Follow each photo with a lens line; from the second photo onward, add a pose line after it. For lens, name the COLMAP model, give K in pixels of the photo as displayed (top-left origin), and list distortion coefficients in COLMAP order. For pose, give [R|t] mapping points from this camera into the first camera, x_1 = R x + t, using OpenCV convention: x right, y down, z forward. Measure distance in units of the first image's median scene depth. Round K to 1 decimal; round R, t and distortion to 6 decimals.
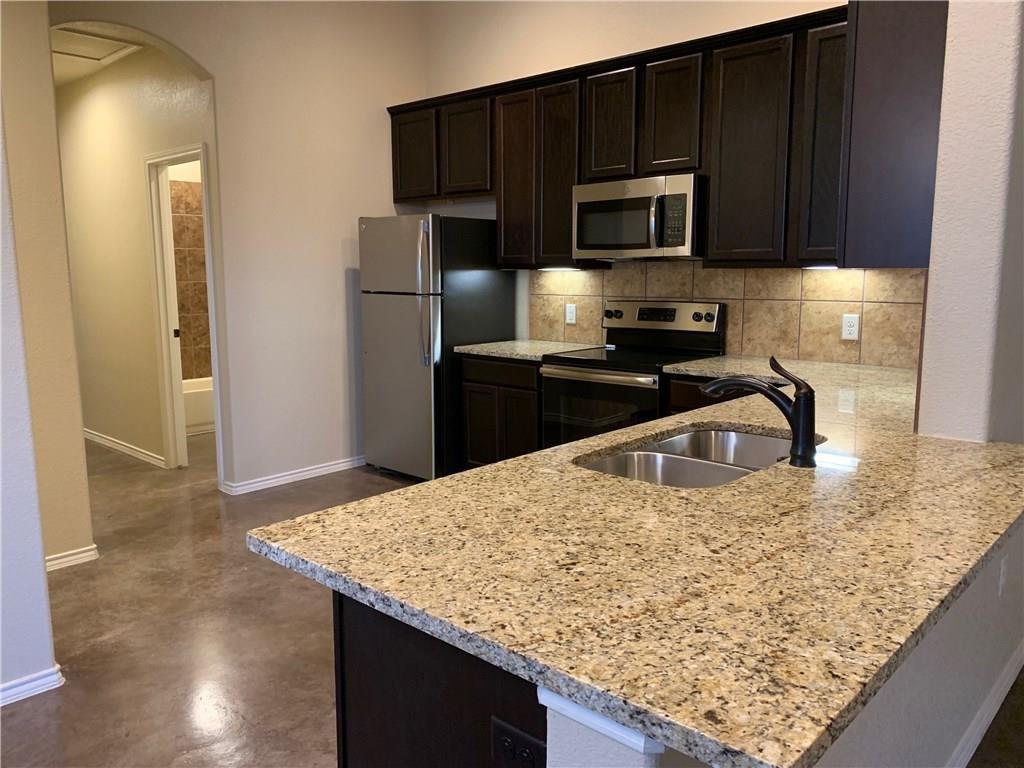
lens RADIAL K [[781.2, 0, 505.7], [0, 781.2, 374.3], [0, 0, 1]] dist [0.037389, -0.053469]
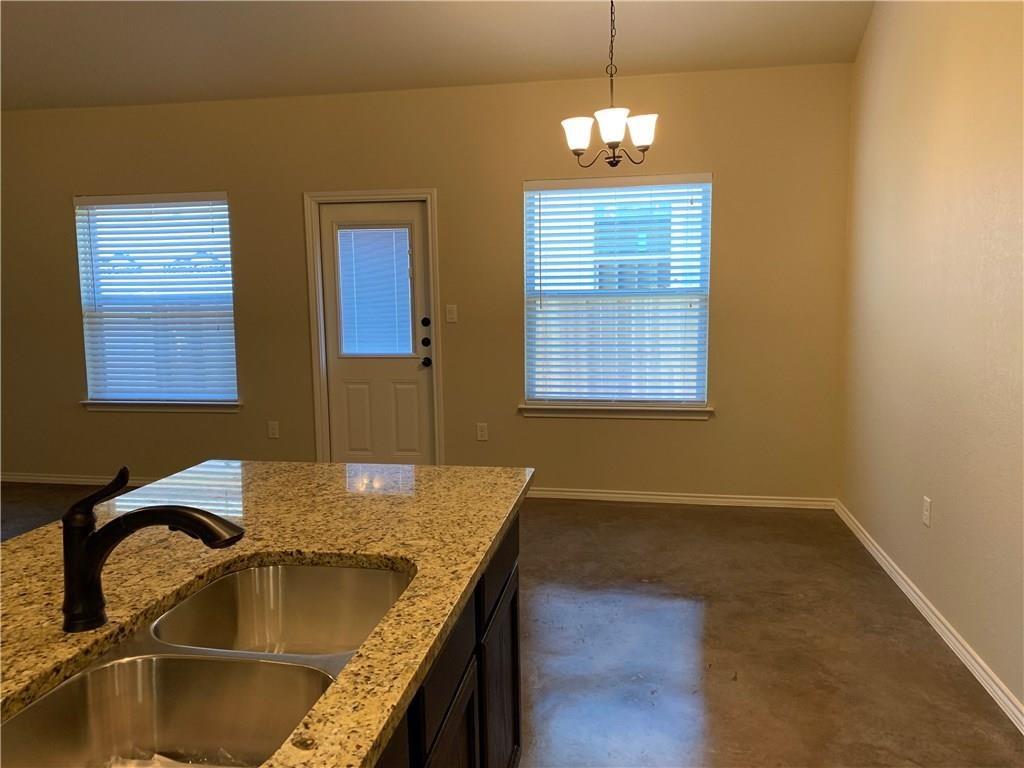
lens RADIAL K [[781.2, 0, 507.6], [0, 781.2, 382.7], [0, 0, 1]] dist [0.037389, -0.053469]
pose [[-0.835283, 0.087016, -0.542890, 0.201746], [-0.053232, 0.969960, 0.237369, -0.122998], [0.547237, 0.227170, -0.805559, 0.800601]]
